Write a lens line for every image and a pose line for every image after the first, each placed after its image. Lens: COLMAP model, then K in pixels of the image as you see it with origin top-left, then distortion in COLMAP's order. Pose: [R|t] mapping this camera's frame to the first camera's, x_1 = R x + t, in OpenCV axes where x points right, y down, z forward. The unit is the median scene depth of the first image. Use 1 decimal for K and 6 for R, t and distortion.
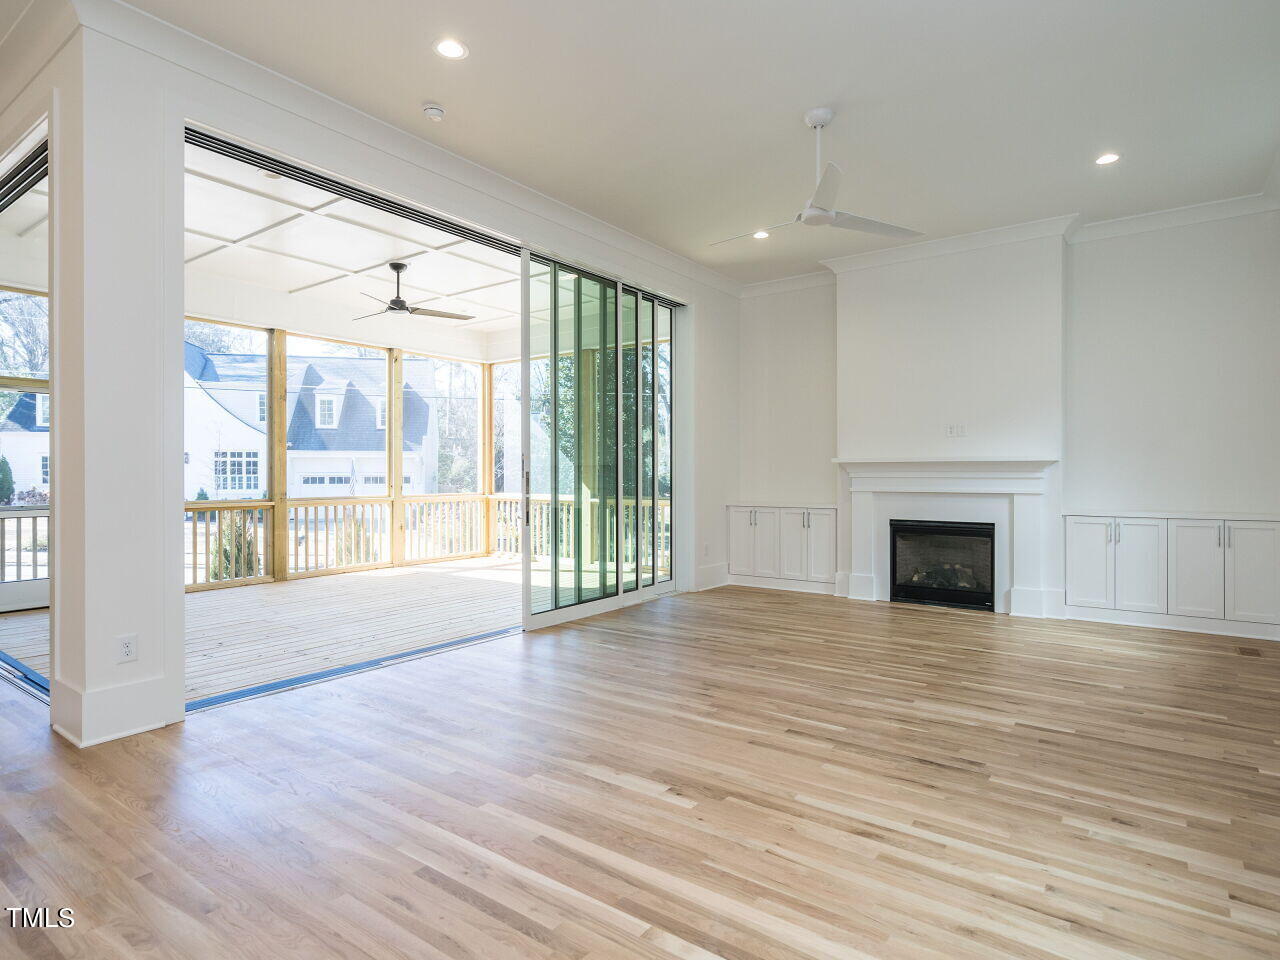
lens RADIAL K [[712.3, 0, 620.1], [0, 712.3, 471.0], [0, 0, 1]] dist [0.003175, 0.002119]
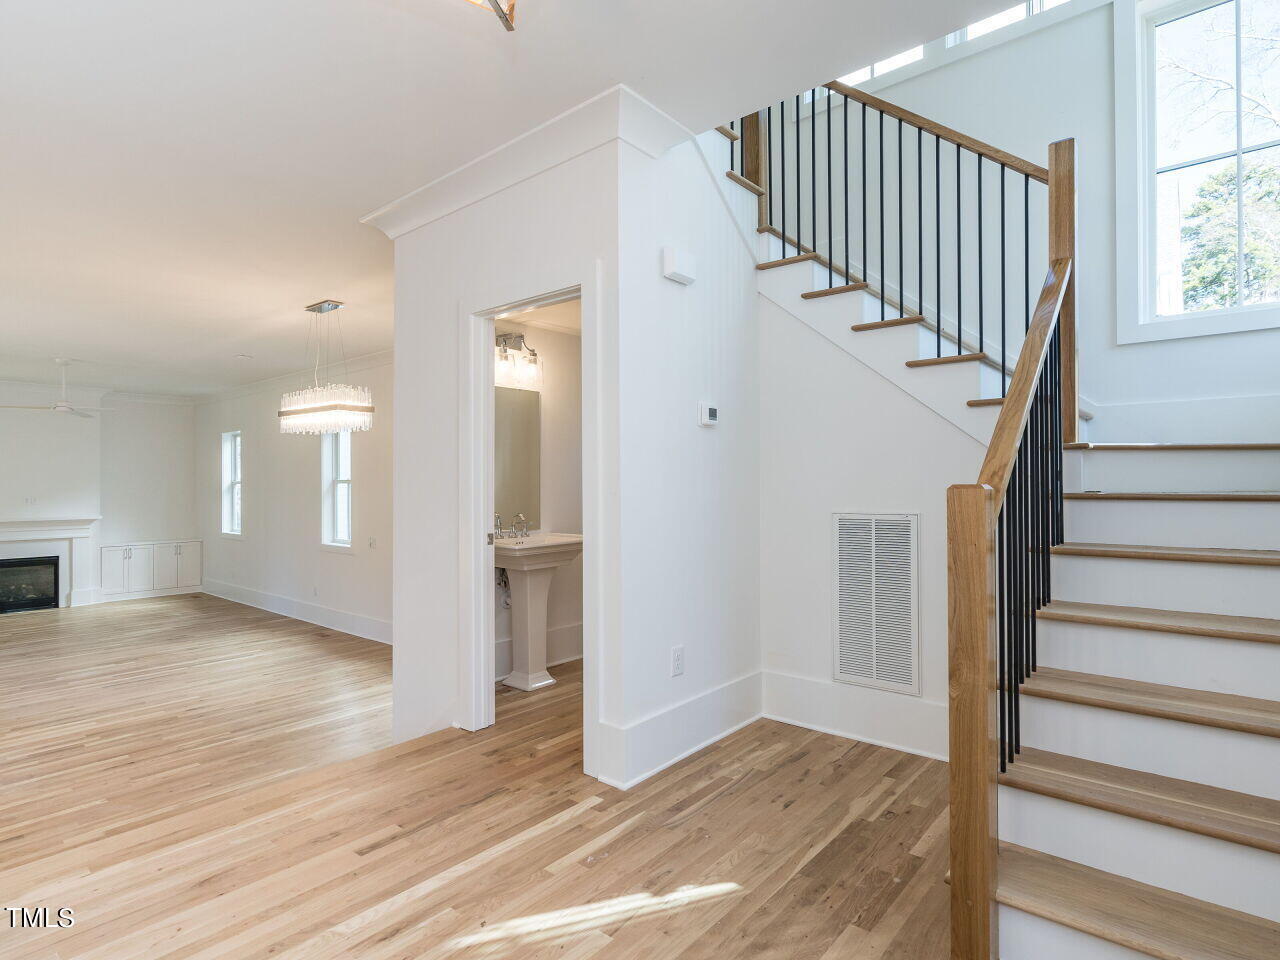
lens RADIAL K [[667.2, 0, 641.2], [0, 667.2, 485.5], [0, 0, 1]] dist [-0.001283, 0.001084]
pose [[0.046917, -0.000383, 0.998899, -1.002108], [-0.002216, 0.999997, 0.000488, -0.098338], [-0.998896, -0.002236, 0.046916, -0.466324]]
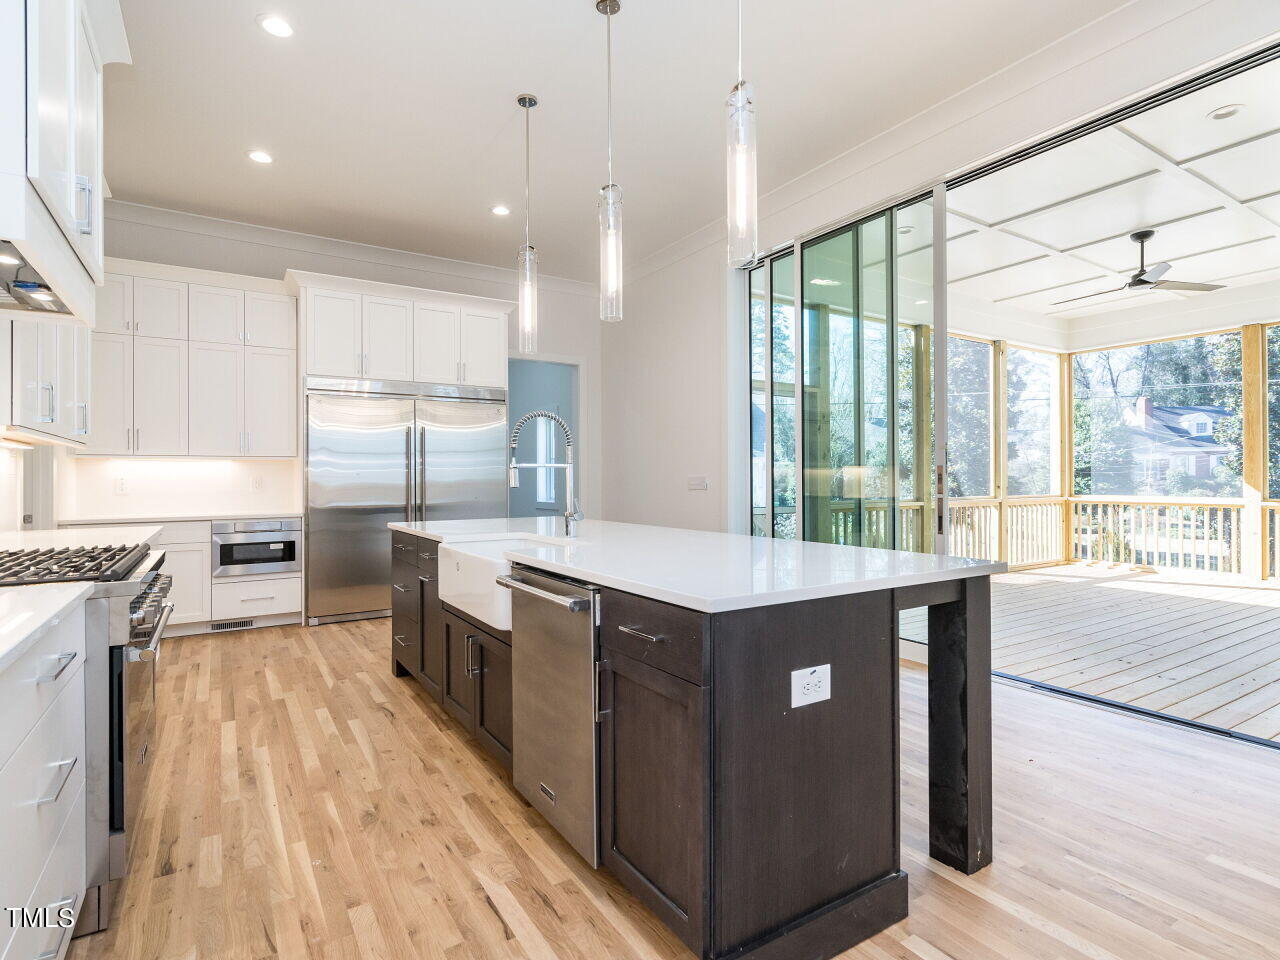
lens RADIAL K [[667.2, 0, 655.4], [0, 667.2, 479.1], [0, 0, 1]] dist [-0.001283, 0.001084]
pose [[0.940324, -0.004660, -0.340249, -0.671594], [0.005793, 0.999981, 0.002316, 0.009449], [0.340231, -0.004149, 0.940333, 0.022170]]
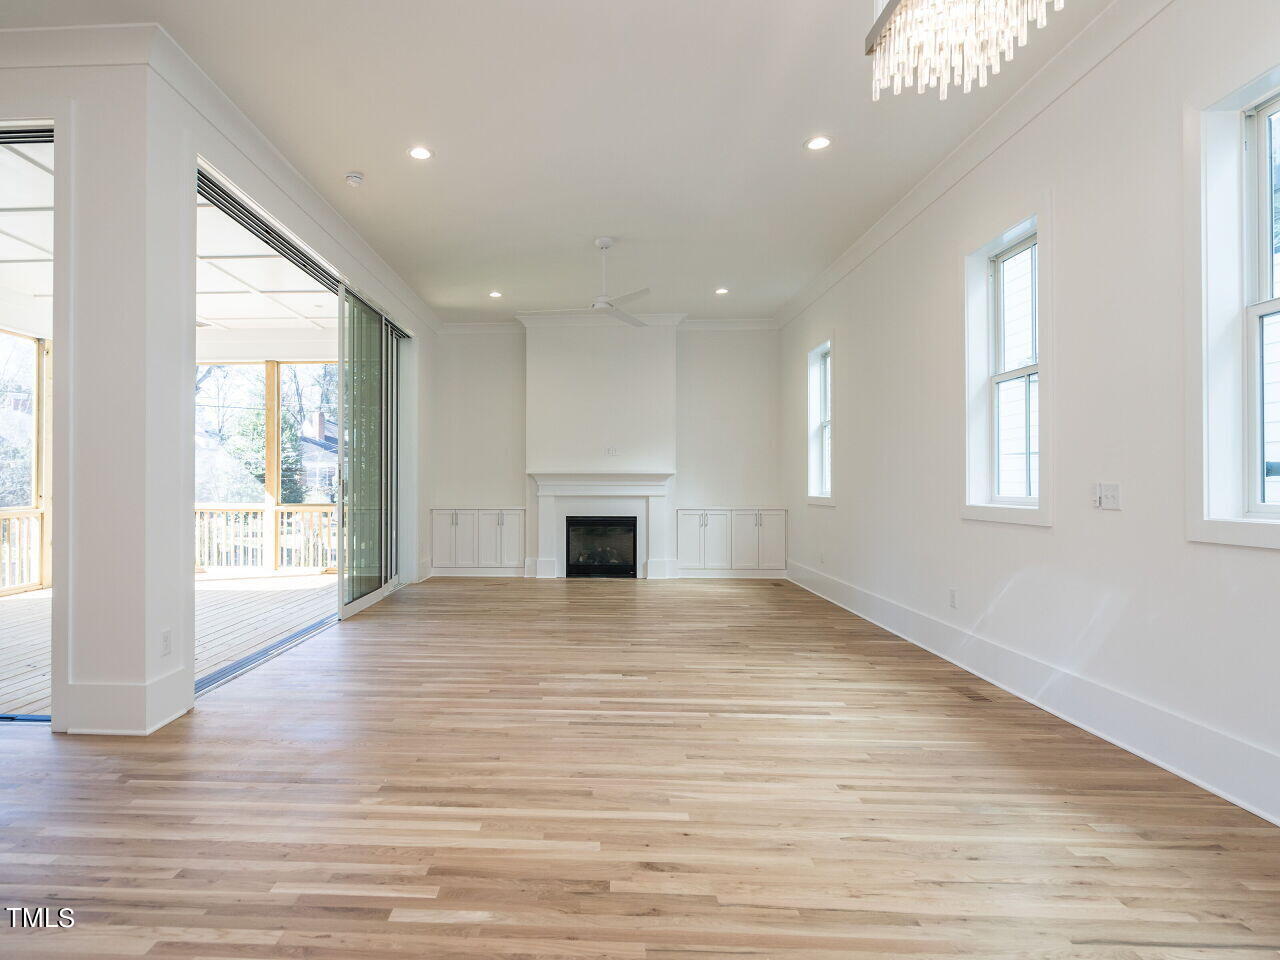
lens RADIAL K [[712.3, 0, 560.1], [0, 712.3, 469.1], [0, 0, 1]] dist [0.003175, 0.002119]
pose [[0.832382, 0.011737, 0.554078, -0.405775], [-0.003013, 0.999857, -0.016654, 0.001653], [-0.554194, 0.012193, 0.832298, -0.118954]]
